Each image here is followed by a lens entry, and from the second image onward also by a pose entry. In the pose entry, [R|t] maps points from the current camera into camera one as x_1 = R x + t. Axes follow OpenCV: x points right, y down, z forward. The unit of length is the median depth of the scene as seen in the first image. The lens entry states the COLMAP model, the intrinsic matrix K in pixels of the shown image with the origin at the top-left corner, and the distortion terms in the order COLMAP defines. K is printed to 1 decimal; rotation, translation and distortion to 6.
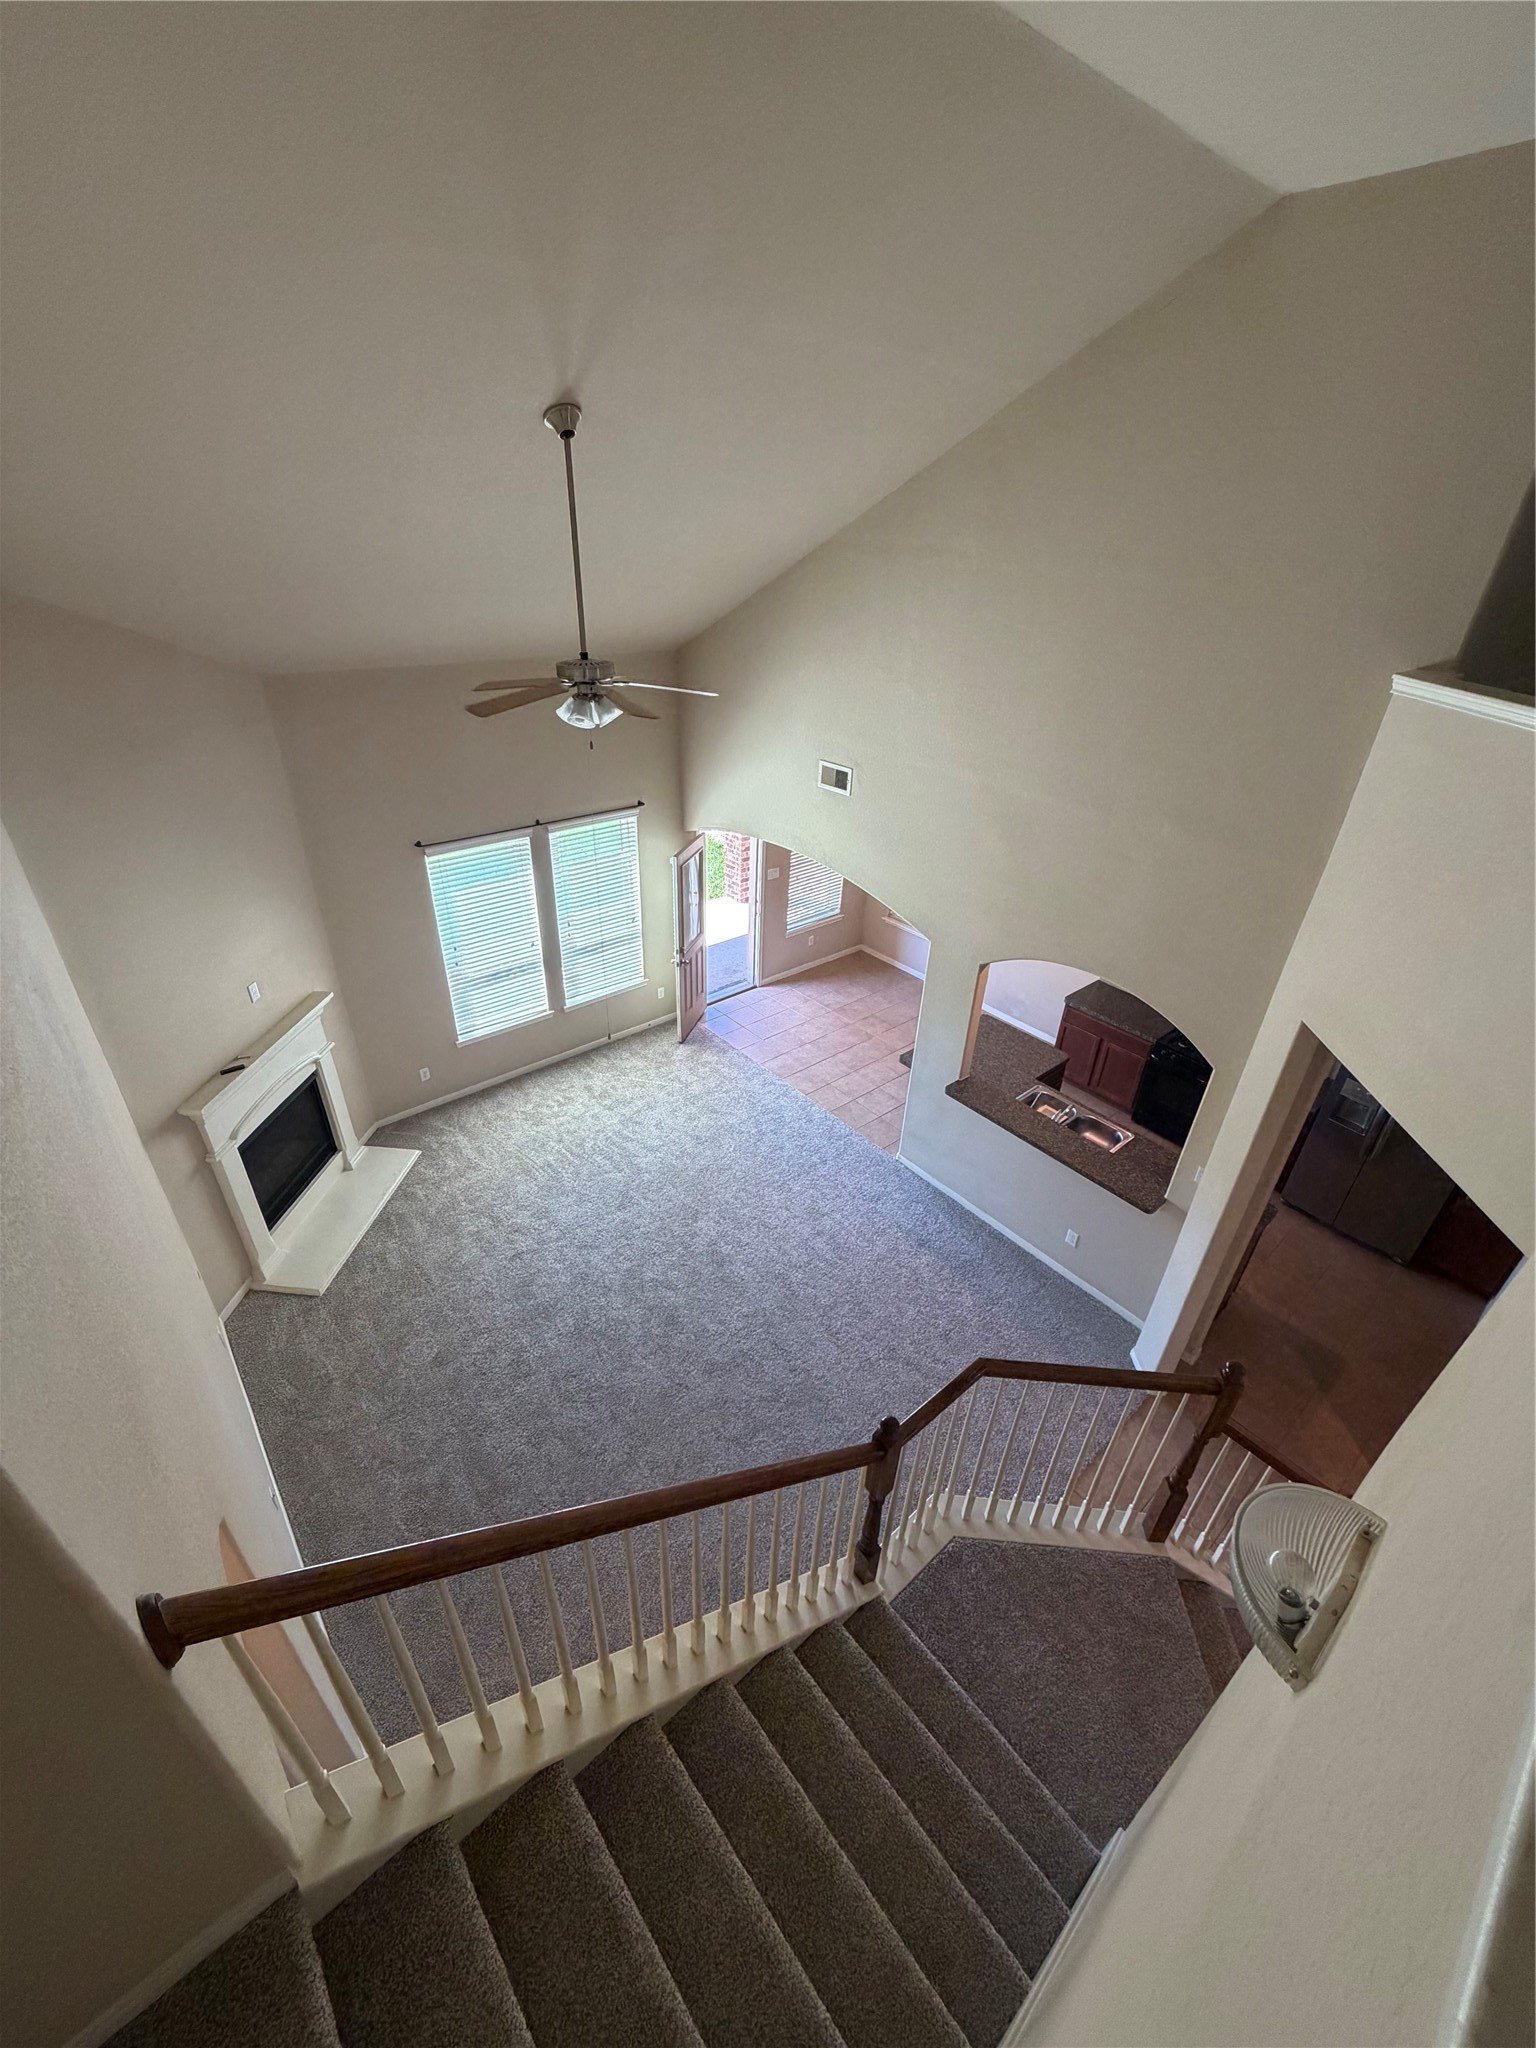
lens RADIAL K [[824.6, 0, 748.9], [0, 824.6, 1029.5], [0, 0, 1]] dist [0.000492, 0.000685]
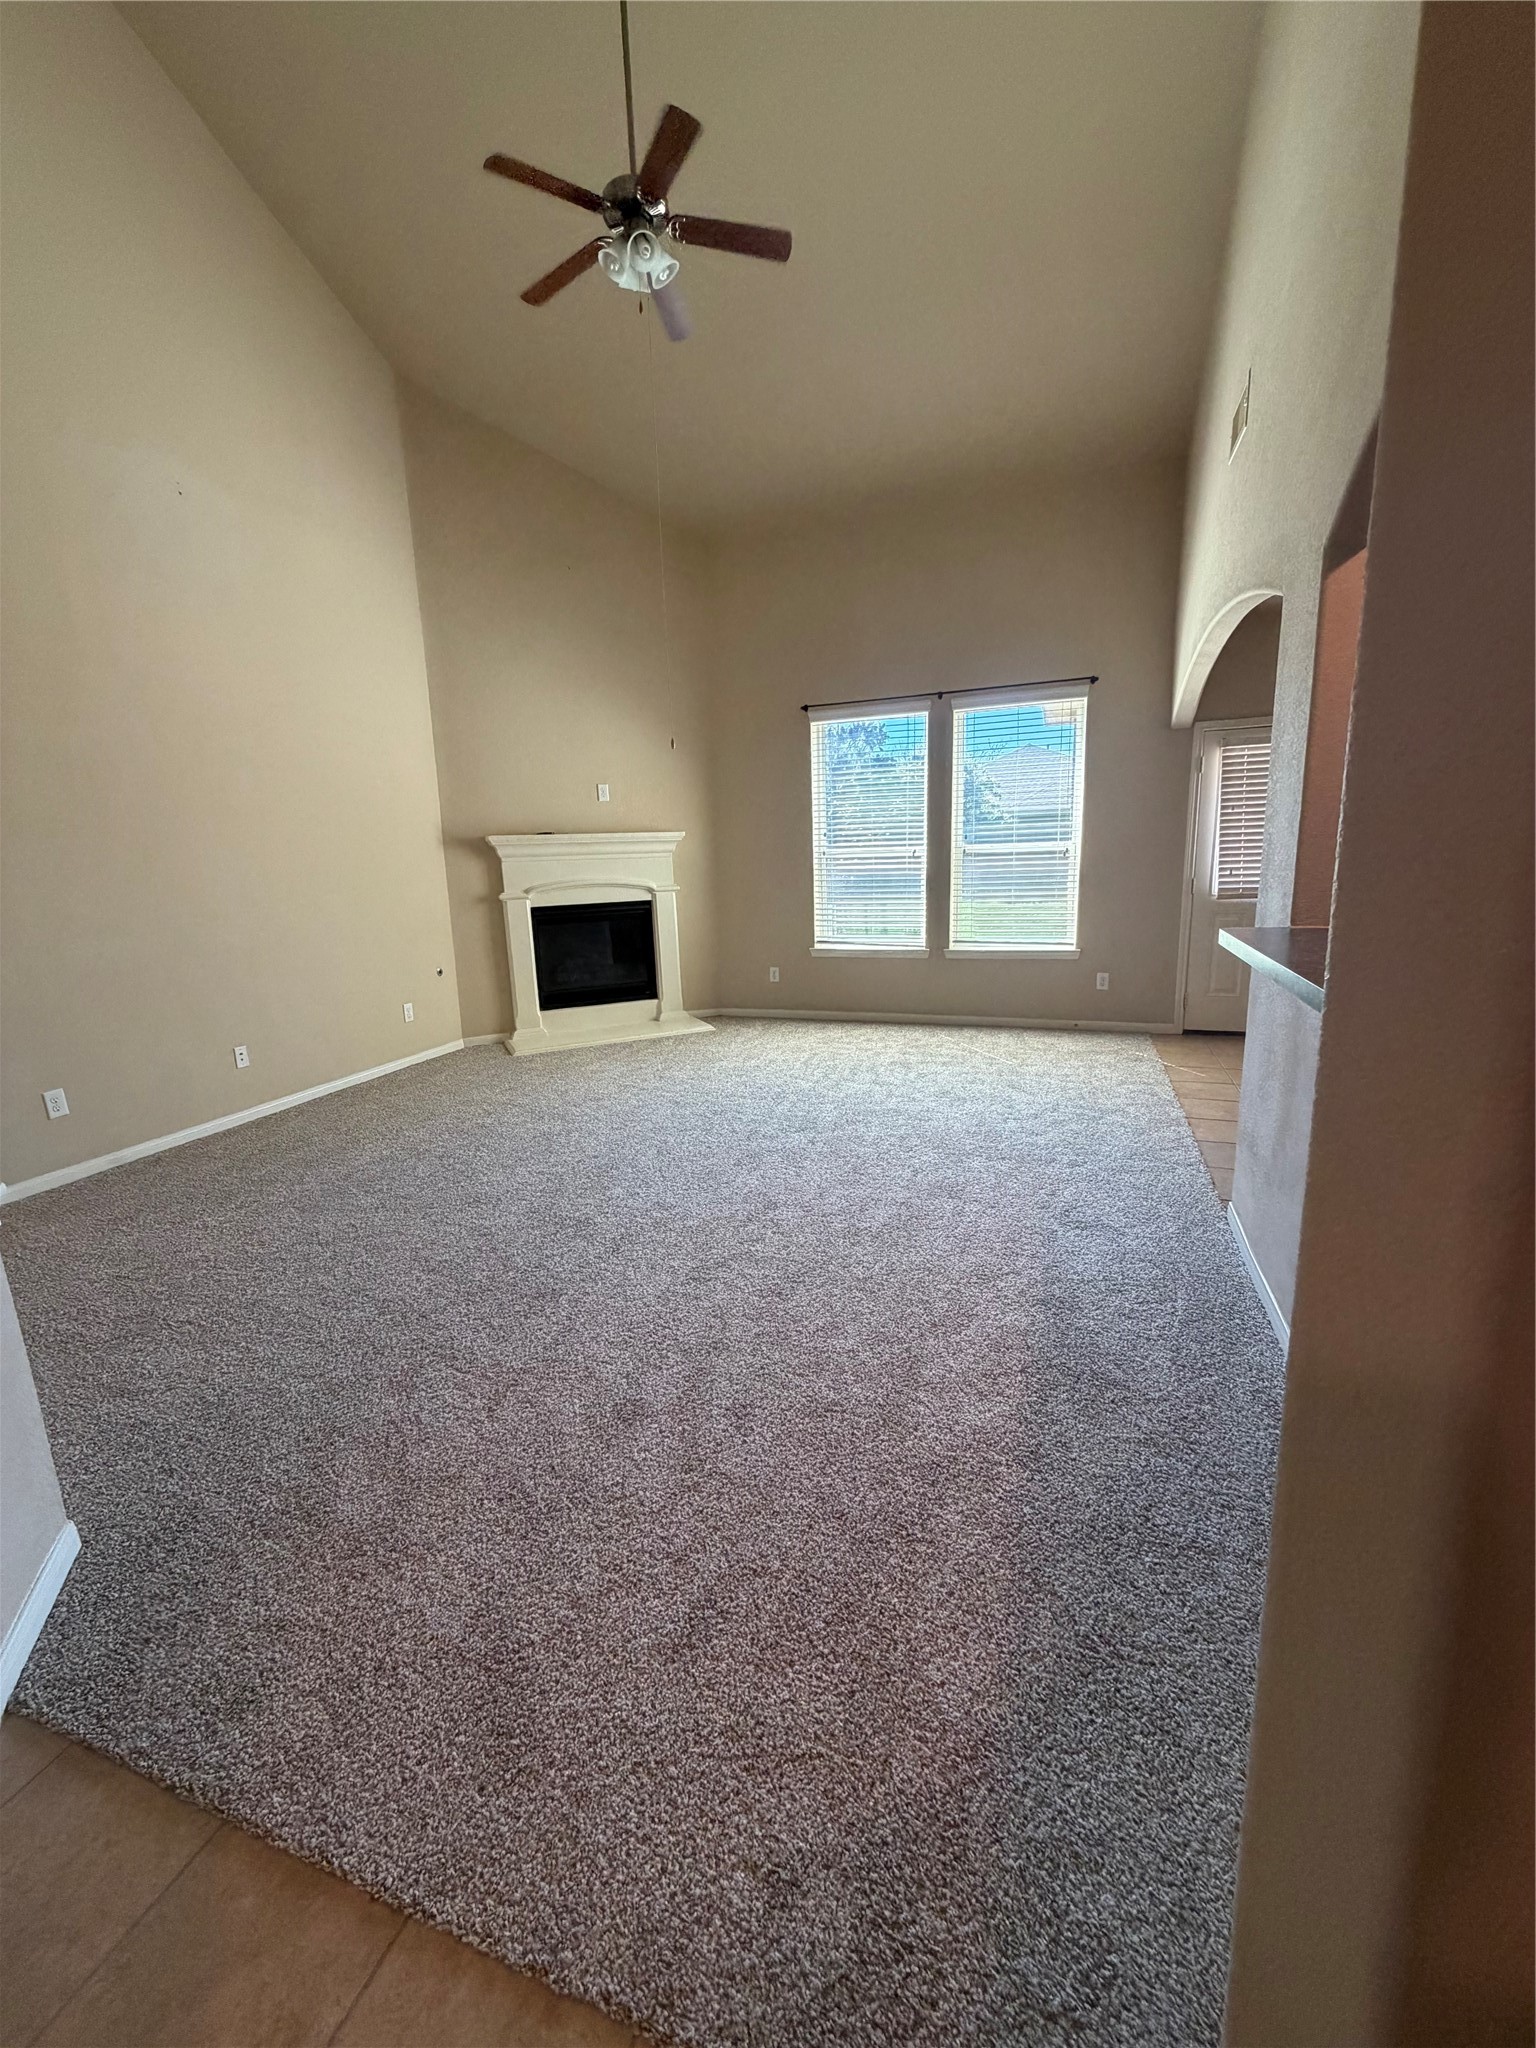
lens RADIAL K [[824.6, 0, 765.8], [0, 824.6, 1014.6], [0, 0, 1]] dist [0.000492, 0.000685]
pose [[0.500967, 0.122434, -0.856763, 0.435462], [-0.410373, 0.905186, -0.110600, 0.220639], [0.761989, 0.406999, 0.503712, 0.600142]]
